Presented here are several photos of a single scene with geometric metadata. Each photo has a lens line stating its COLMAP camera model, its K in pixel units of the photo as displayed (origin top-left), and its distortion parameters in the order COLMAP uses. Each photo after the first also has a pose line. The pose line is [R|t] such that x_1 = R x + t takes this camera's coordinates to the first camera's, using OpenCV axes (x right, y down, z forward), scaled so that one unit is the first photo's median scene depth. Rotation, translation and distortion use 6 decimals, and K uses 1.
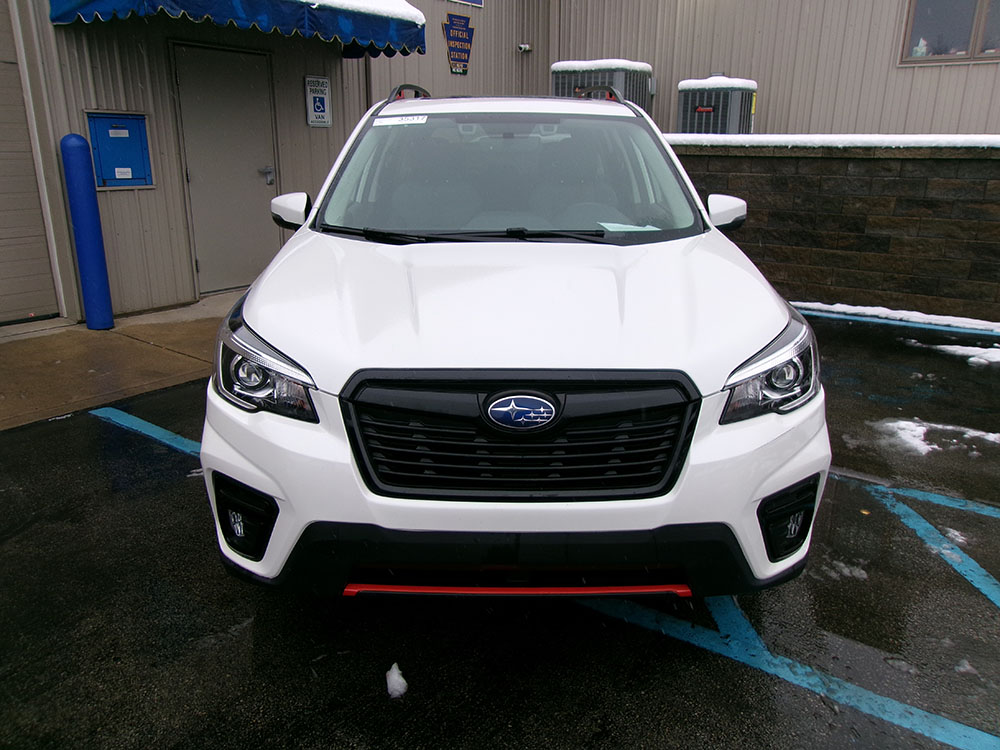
lens RADIAL K [[771.2, 0, 501.4], [0, 771.2, 372.8], [0, 0, 1]] dist [-0.021379, 0.035235]
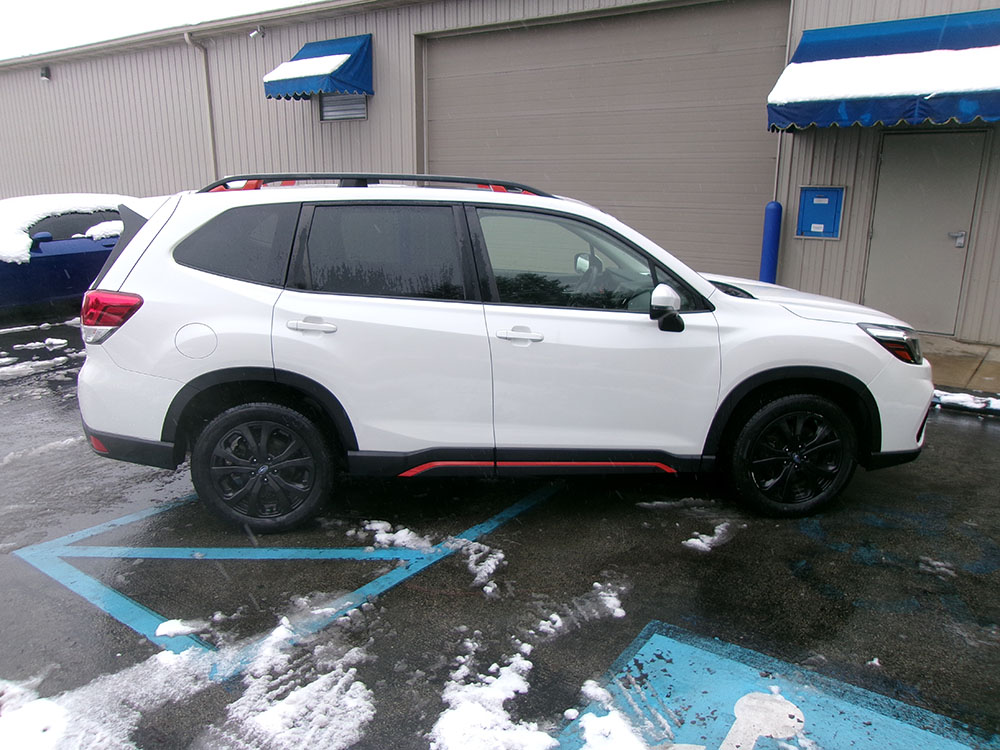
lens RADIAL K [[771.2, 0, 496.1], [0, 771.2, 382.6], [0, 0, 1]] dist [-0.021379, 0.035235]
pose [[-0.019943, 0.251269, -0.967712, 0.956886], [-0.289513, 0.924985, 0.246141, -0.166401], [0.956966, 0.285074, 0.054299, 0.414287]]
